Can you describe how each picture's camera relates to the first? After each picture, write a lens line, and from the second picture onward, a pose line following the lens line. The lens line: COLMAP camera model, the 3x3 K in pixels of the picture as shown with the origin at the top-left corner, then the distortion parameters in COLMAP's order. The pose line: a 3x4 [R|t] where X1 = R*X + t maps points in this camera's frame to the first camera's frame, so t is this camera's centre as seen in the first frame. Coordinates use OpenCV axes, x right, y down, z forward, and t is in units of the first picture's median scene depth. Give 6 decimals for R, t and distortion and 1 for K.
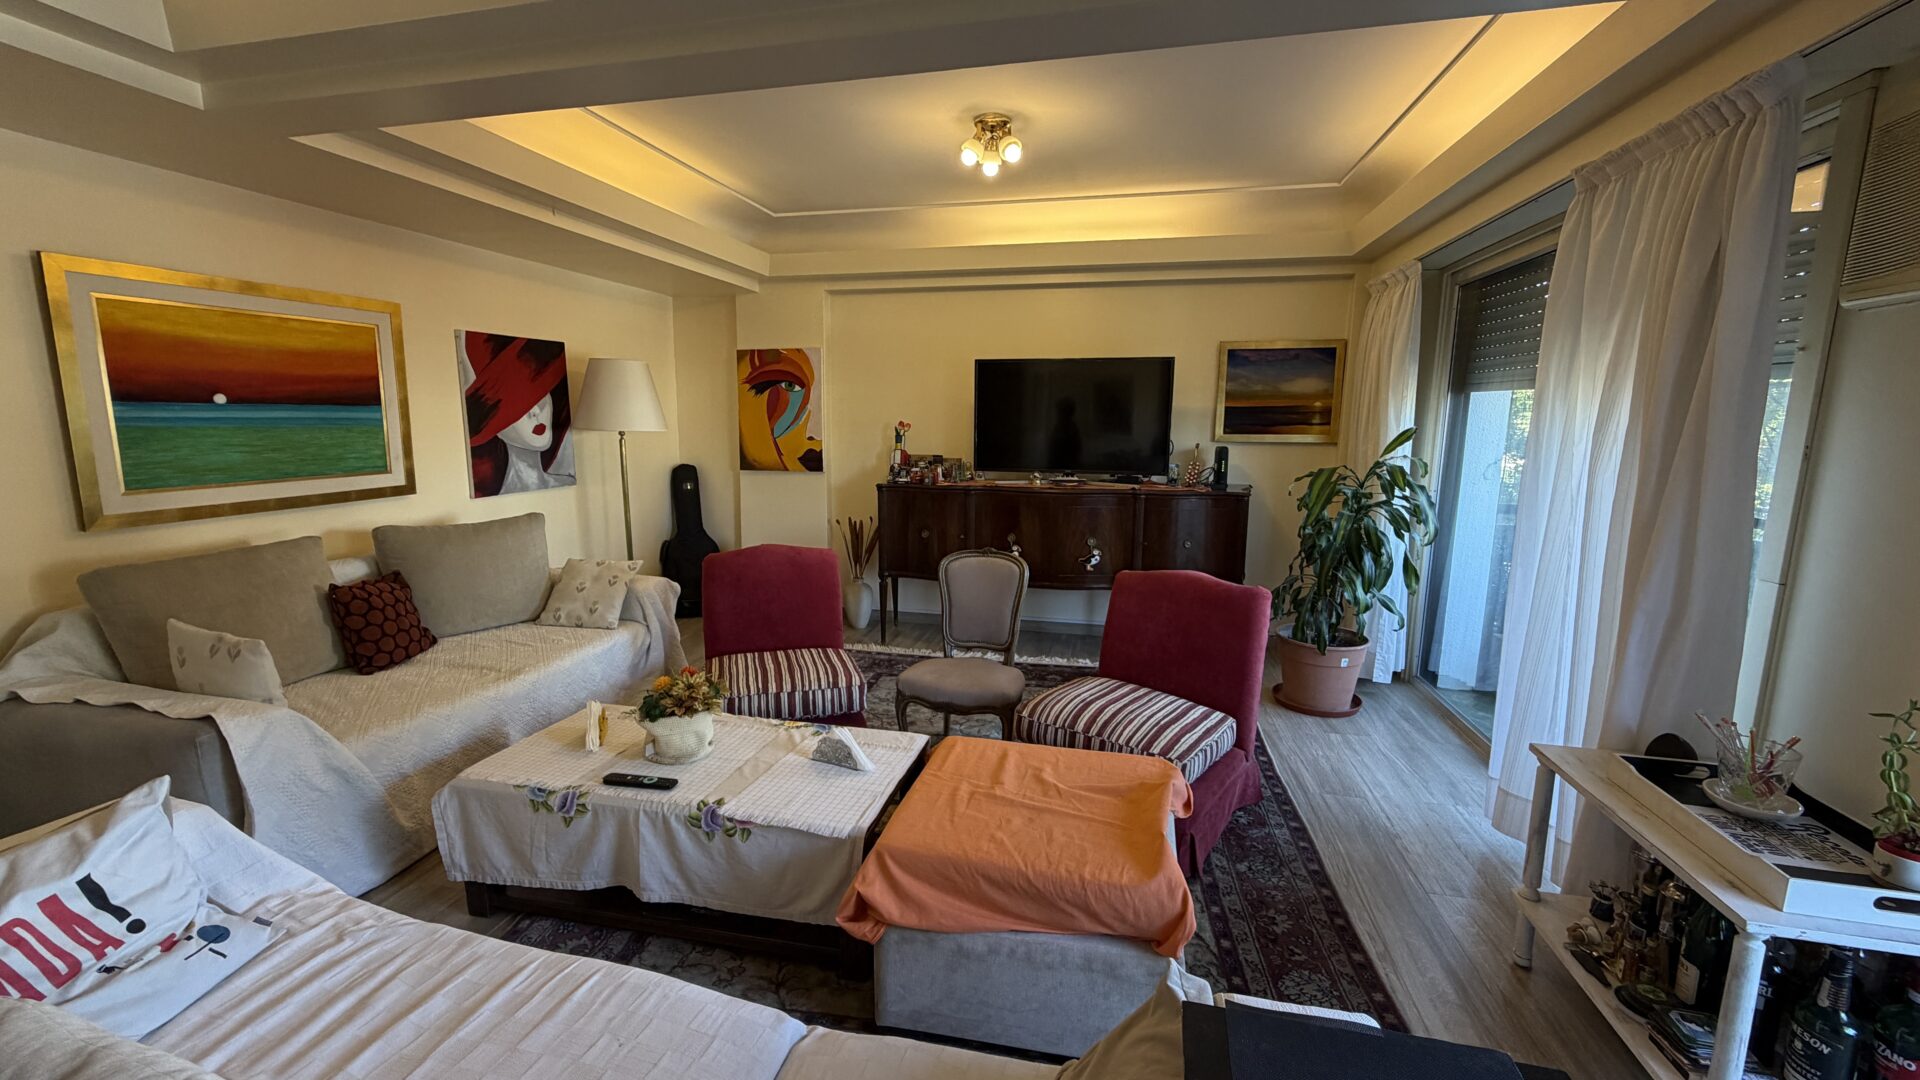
lens RADIAL K [[764.0, 0, 952.5], [0, 764.0, 536.9], [0, 0, 1]] dist [0.003334, 0.000038]
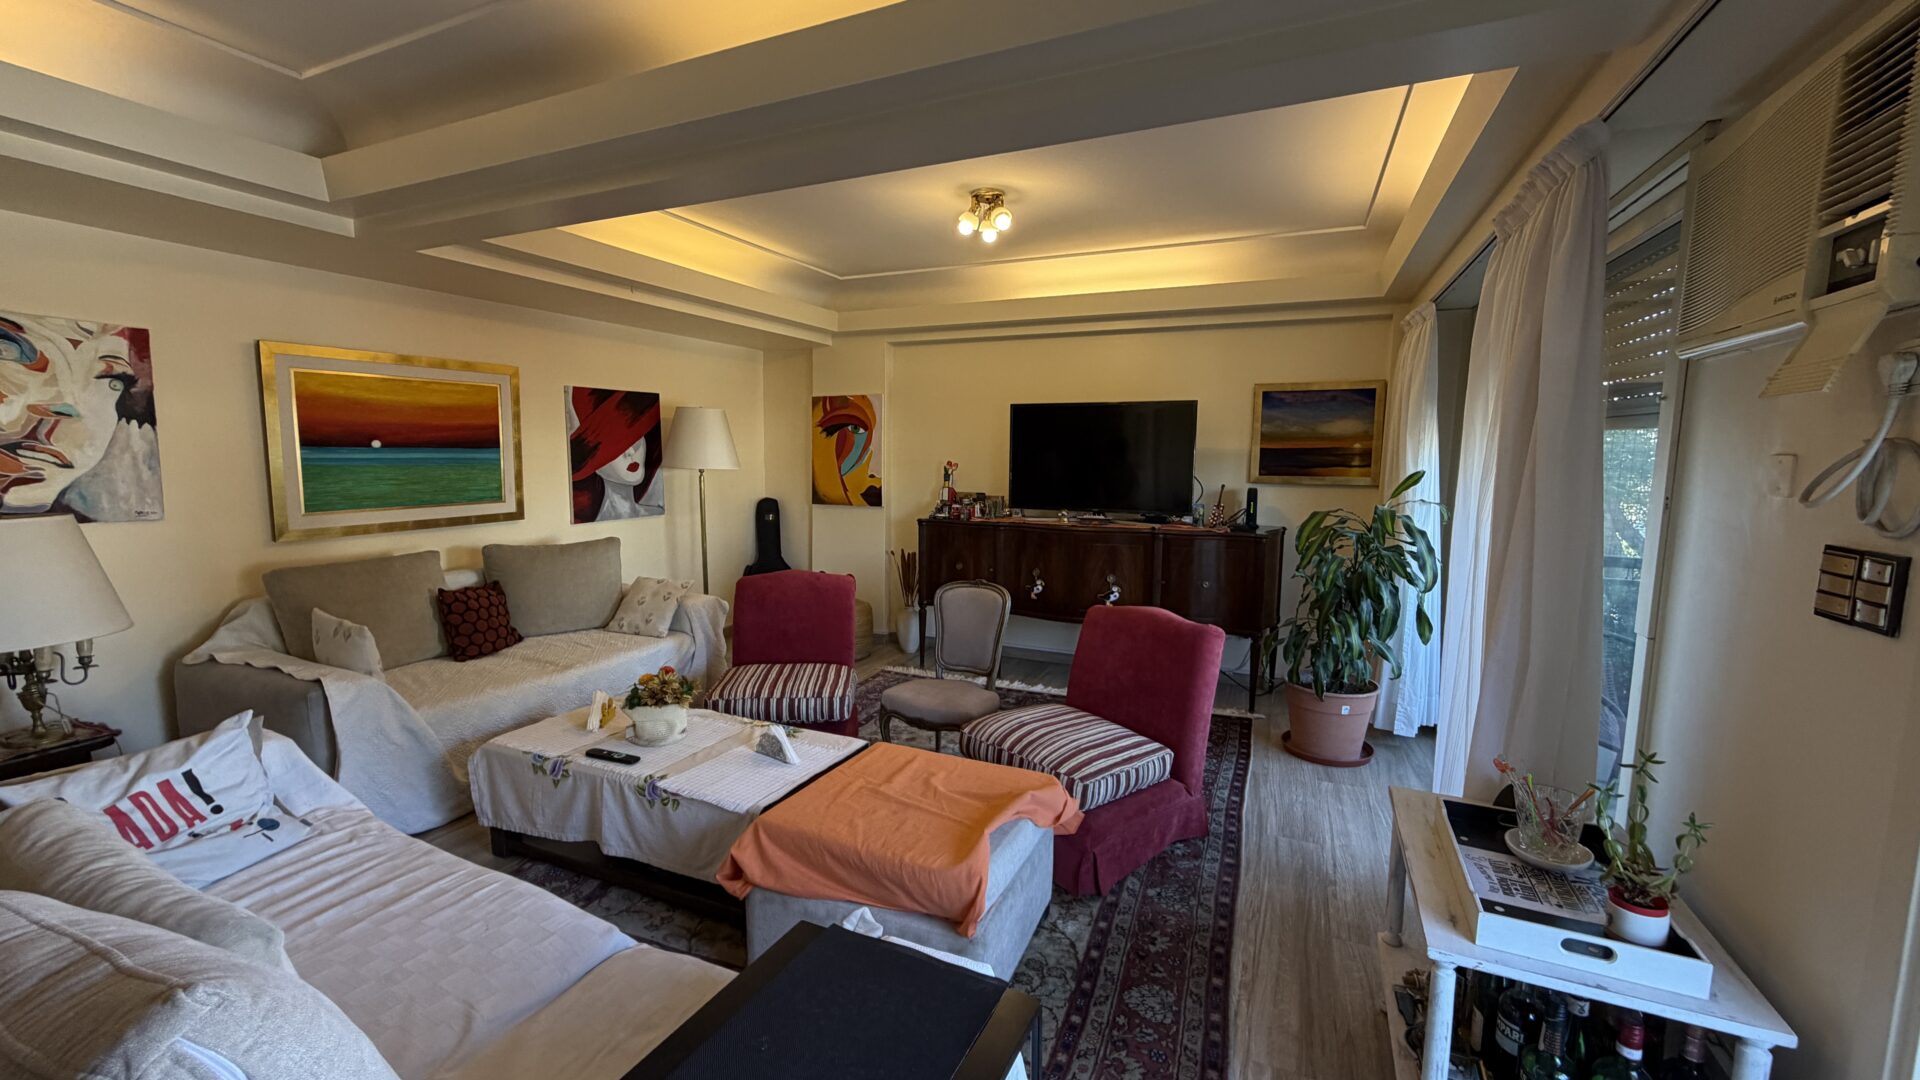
lens RADIAL K [[764.0, 0, 952.5], [0, 764.0, 536.9], [0, 0, 1]] dist [0.003334, 0.000038]
pose [[0.980420, 0.024031, -0.195447, 0.264630], [-0.033052, 0.998527, -0.043024, 0.002372], [0.194125, 0.048642, 0.979770, -0.083590]]
